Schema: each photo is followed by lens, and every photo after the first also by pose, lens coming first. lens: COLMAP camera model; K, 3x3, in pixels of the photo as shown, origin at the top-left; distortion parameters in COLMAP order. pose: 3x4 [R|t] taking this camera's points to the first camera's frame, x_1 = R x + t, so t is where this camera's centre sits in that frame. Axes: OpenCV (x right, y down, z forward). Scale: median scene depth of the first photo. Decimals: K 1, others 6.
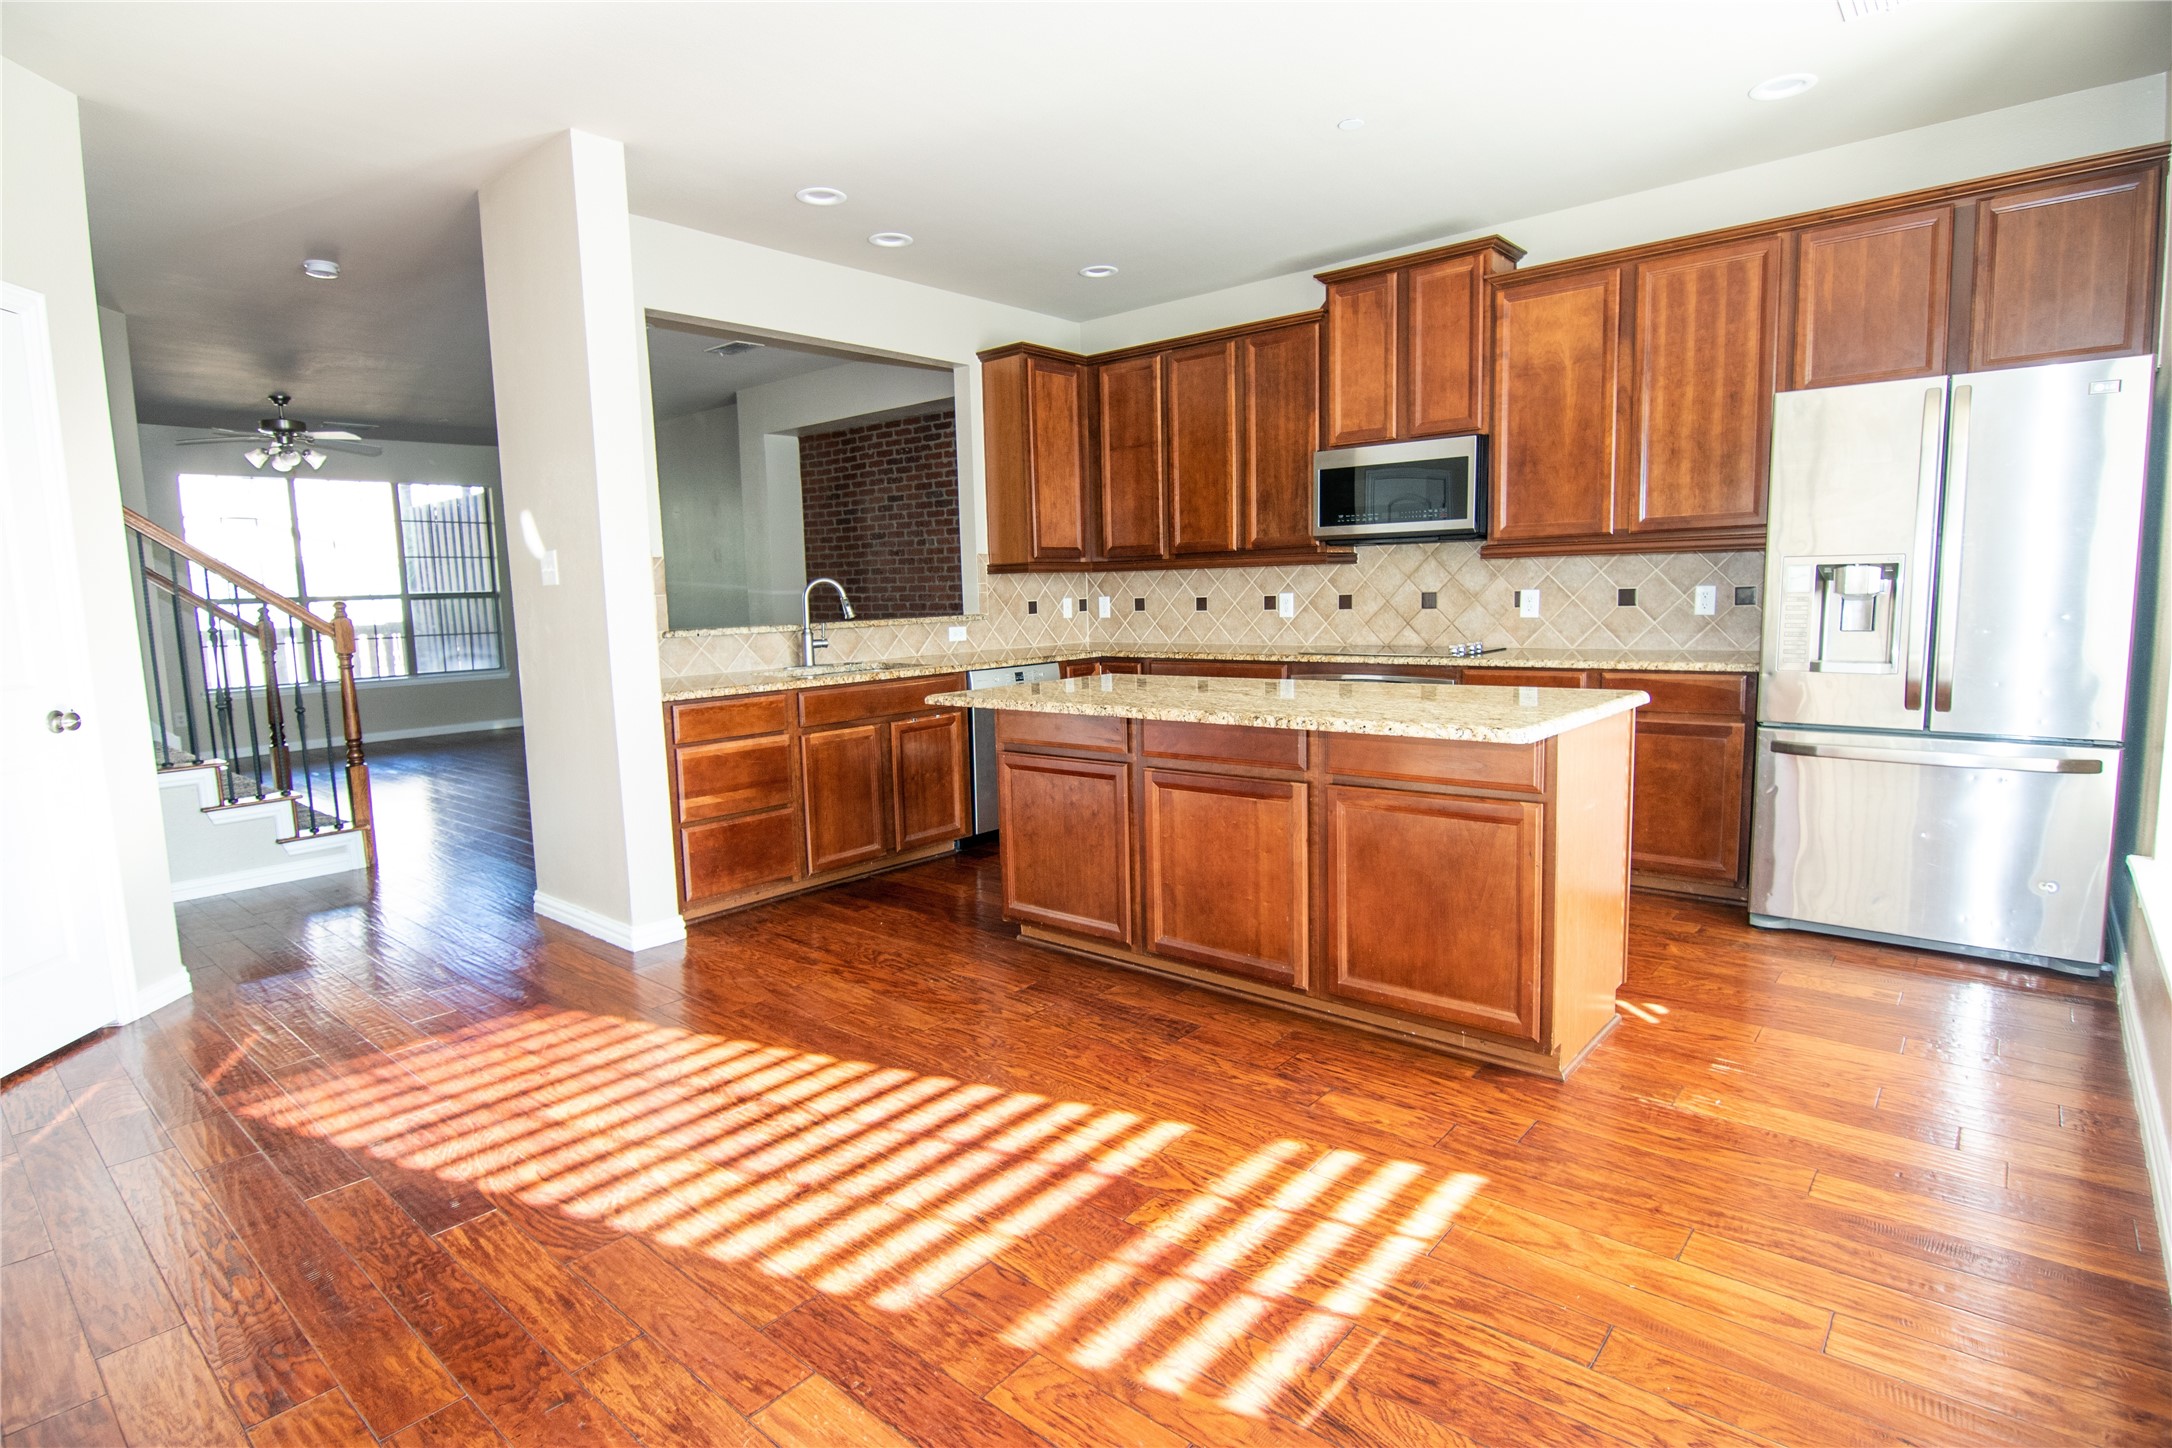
lens RADIAL K [[1105.8, 0, 1079.4], [0, 1105.8, 718.1], [0, 0, 1]] dist [-0.001813, -0.000406]
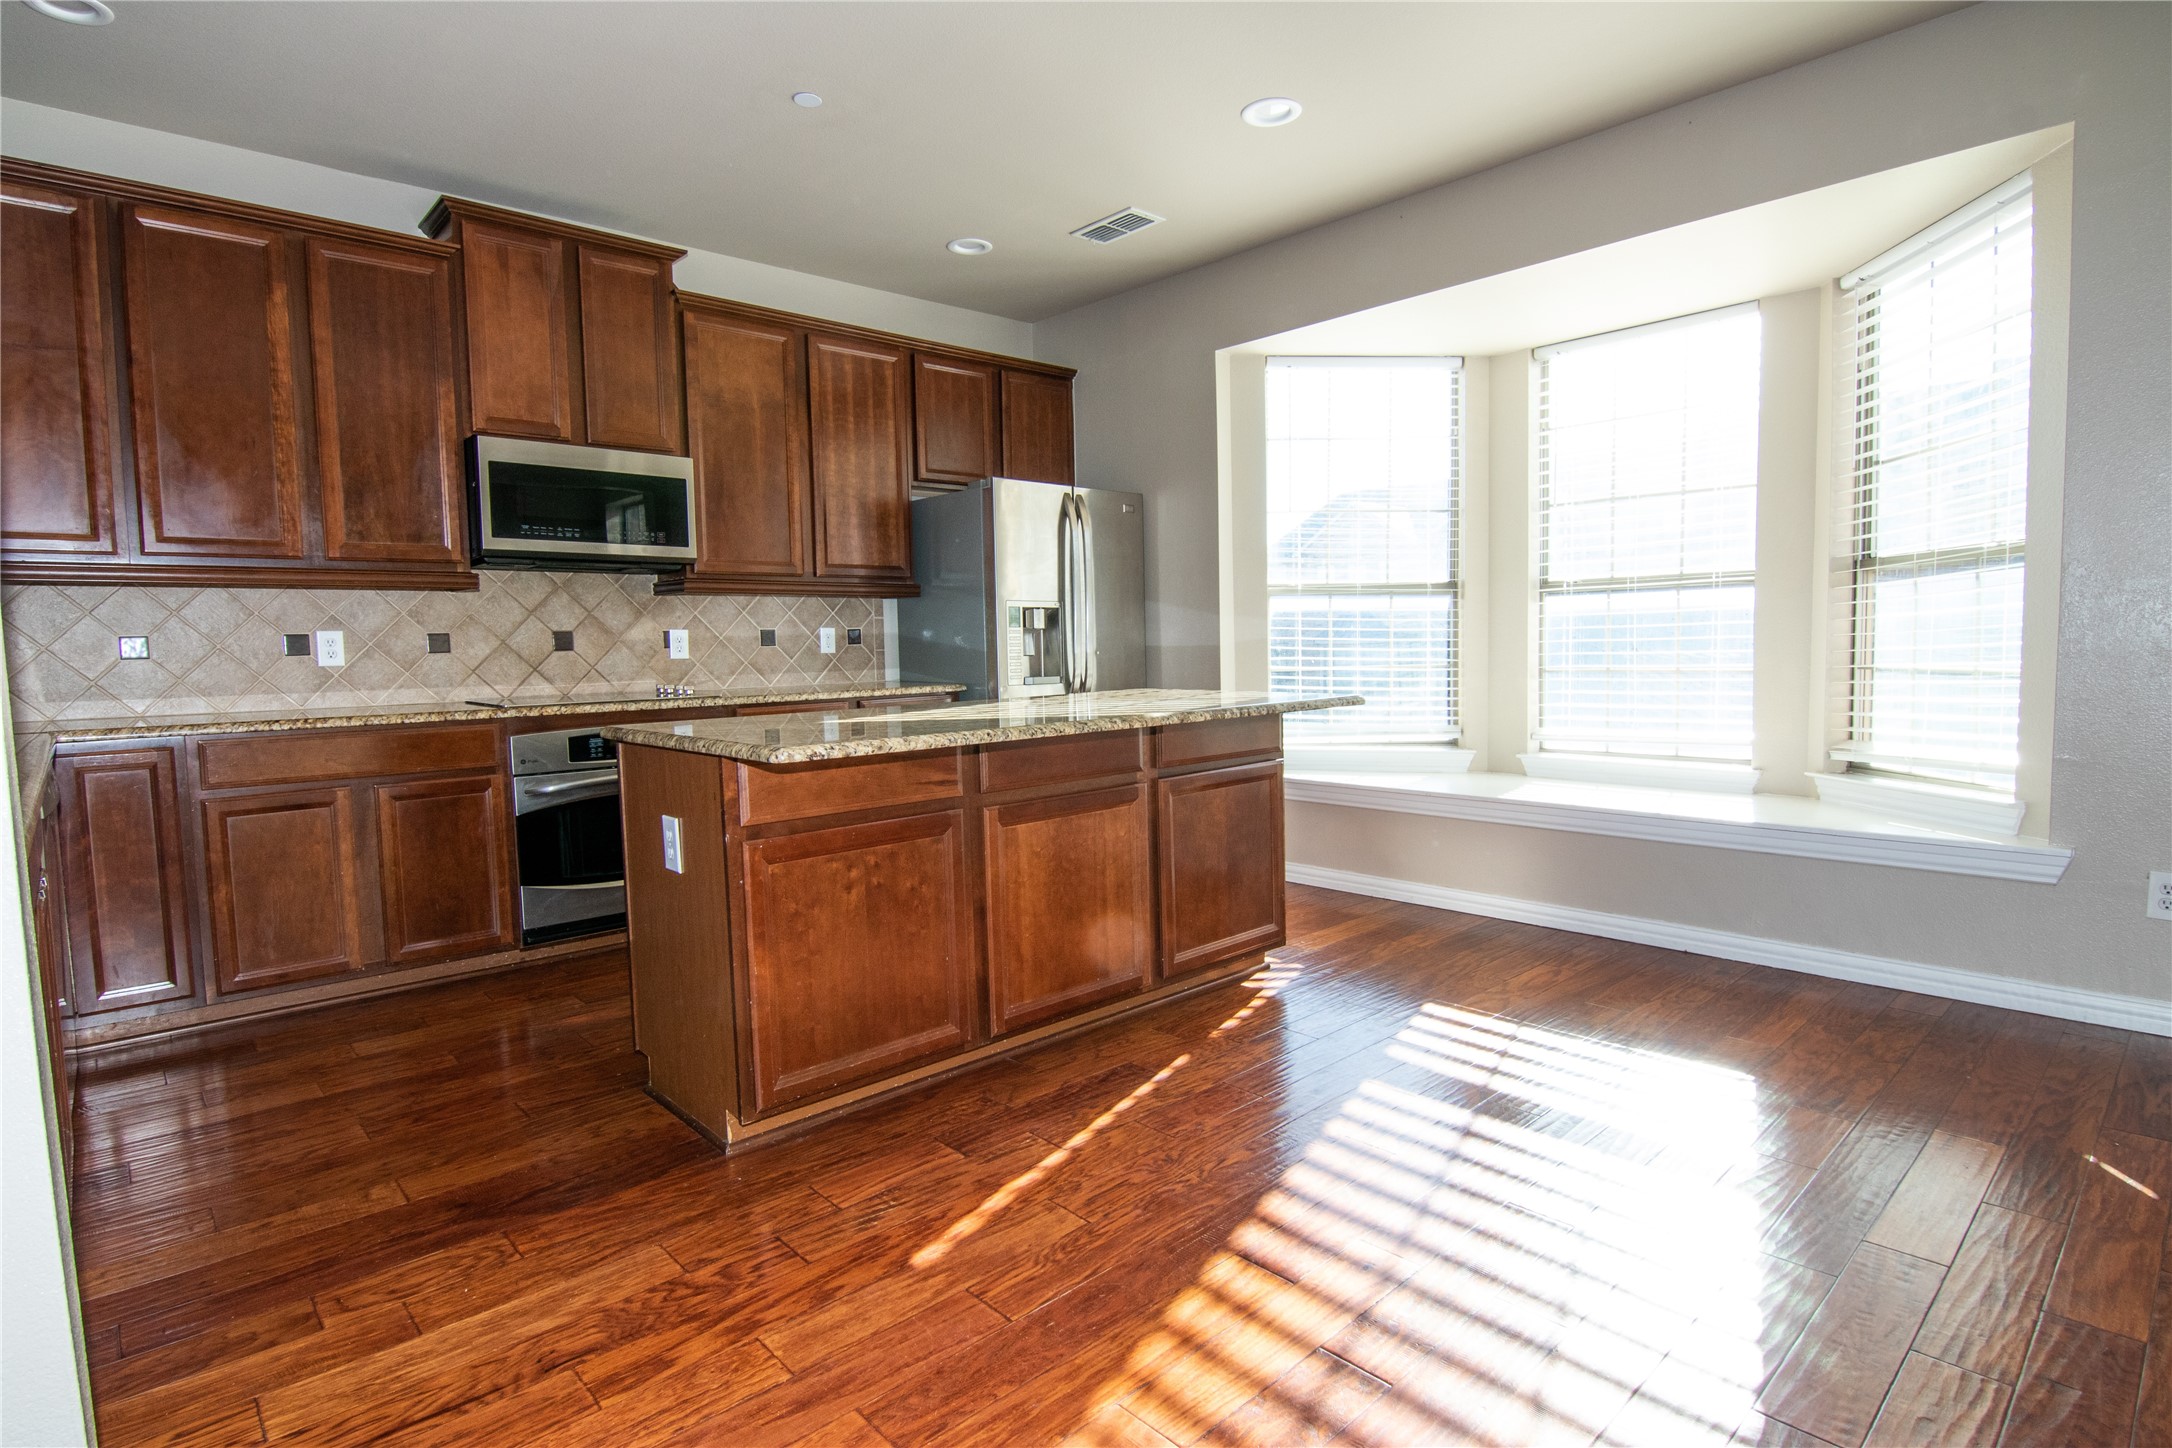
lens RADIAL K [[1099.9, 0, 1083.4], [0, 1099.9, 720.7], [0, 0, 1]] dist [-0.000599, -0.013179]
pose [[0.111779, -0.046040, 0.992666, -0.494082], [0.132726, 0.990668, 0.031002, -0.022297], [-0.984830, 0.128287, 0.116847, 0.563216]]
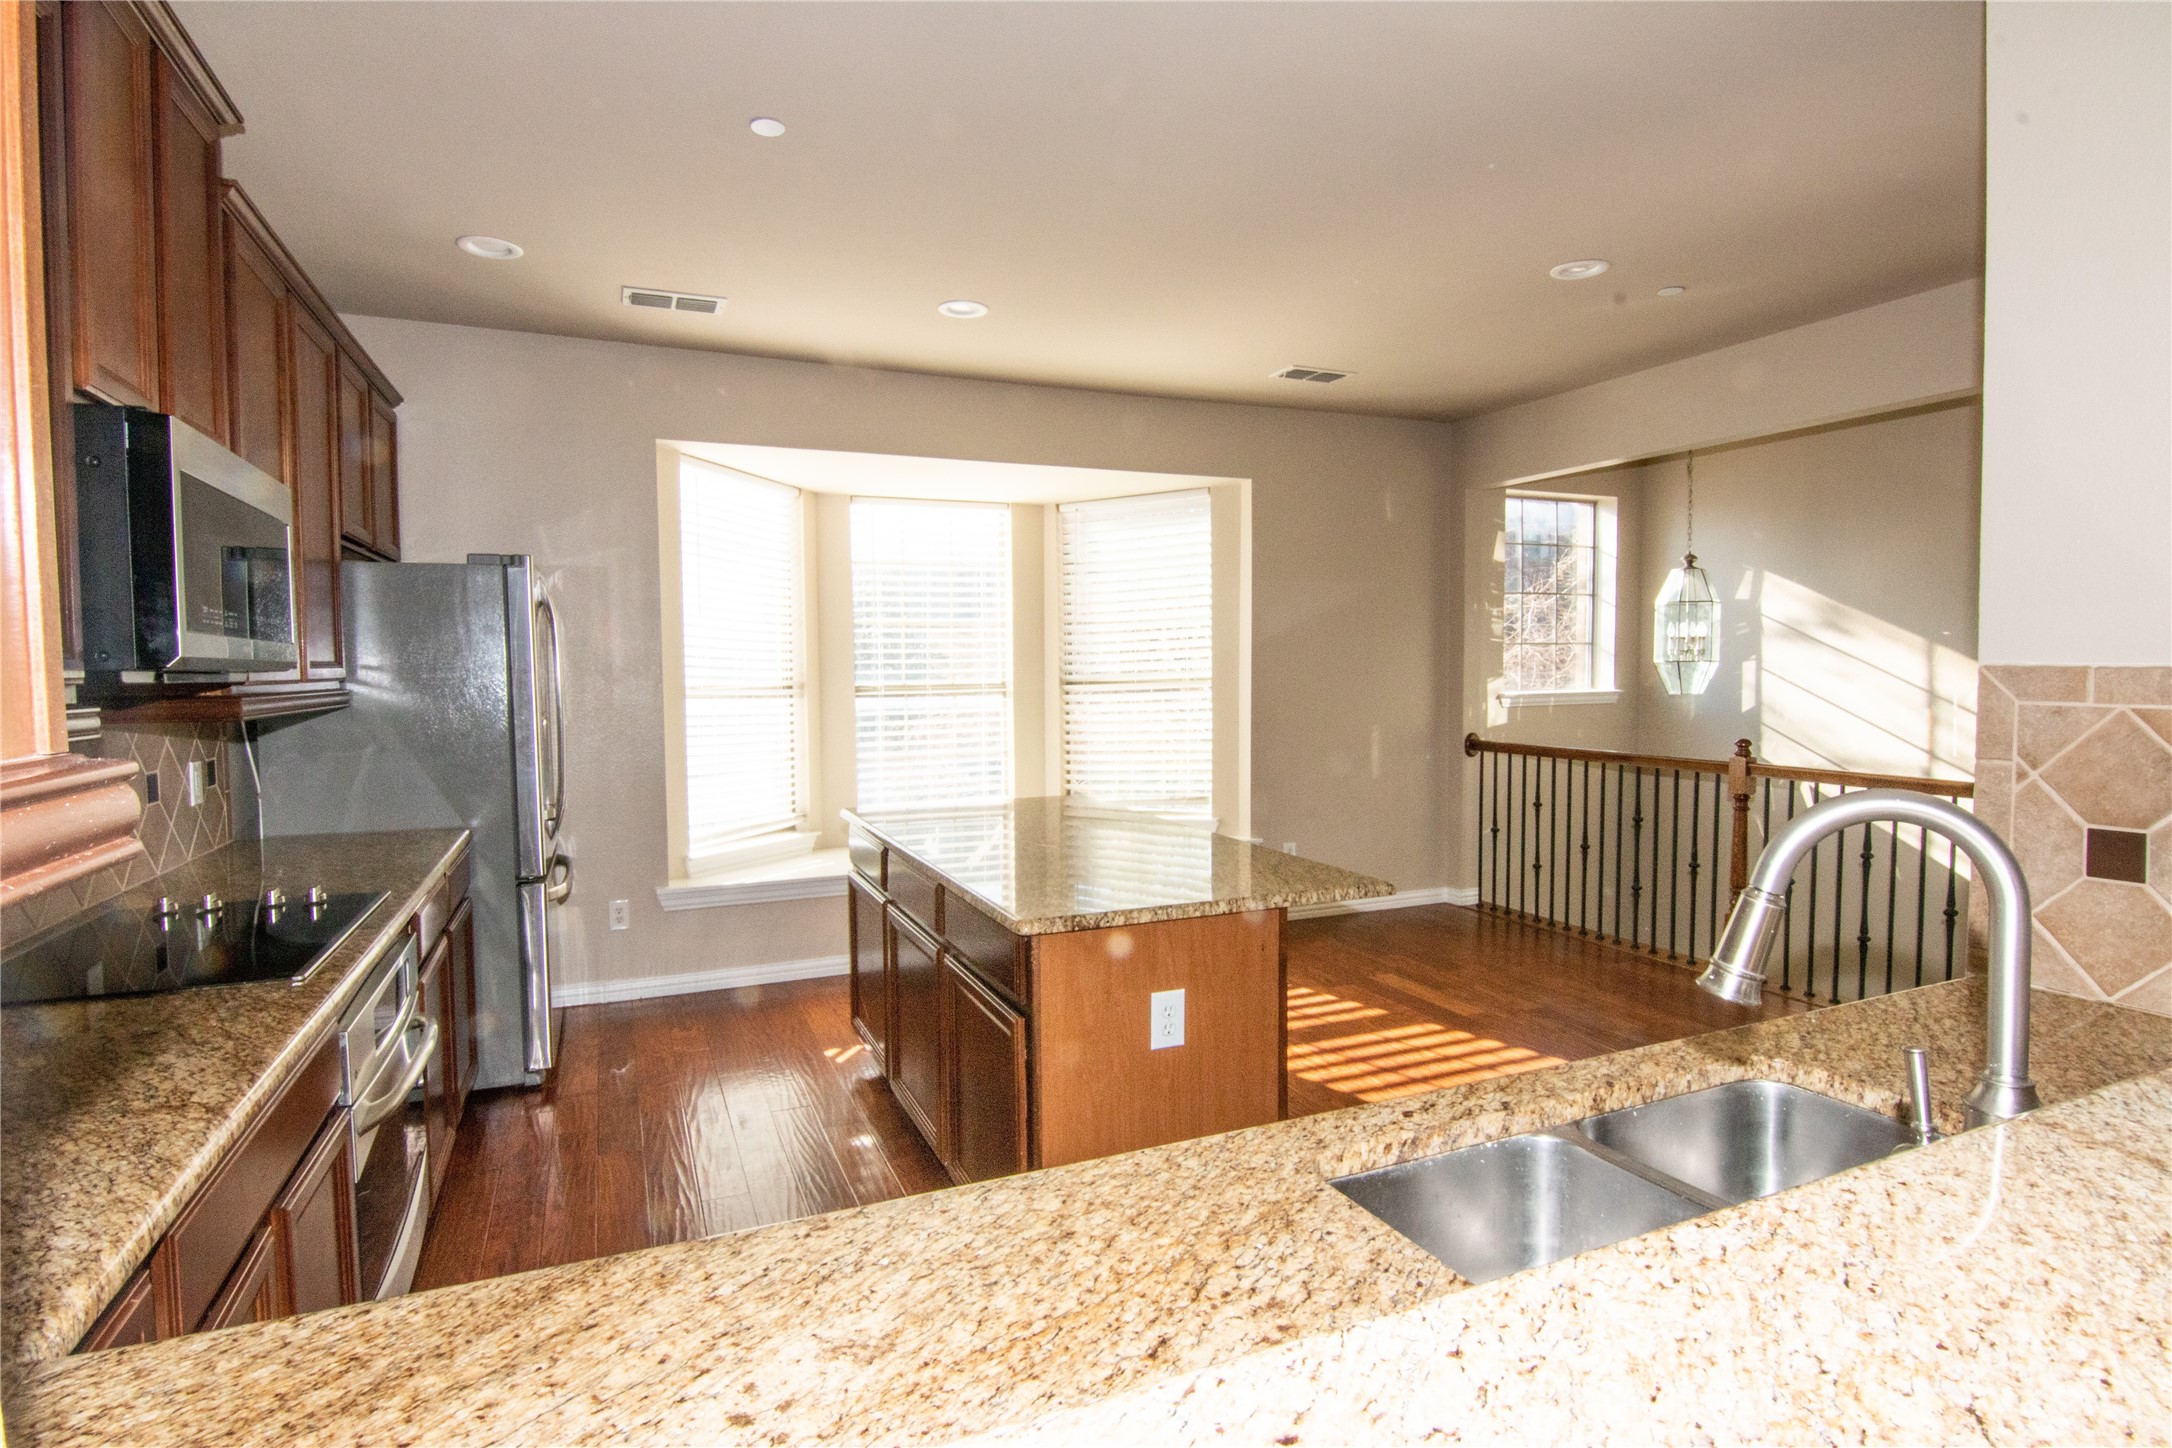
lens RADIAL K [[1099.9, 0, 1083.4], [0, 1099.9, 720.7], [0, 0, 1]] dist [-0.000599, -0.013179]
pose [[-0.903061, 0.014690, 0.429262, -0.192775], [0.083979, 0.986165, 0.142921, -0.178776], [-0.421223, 0.165115, -0.891800, 1.245956]]
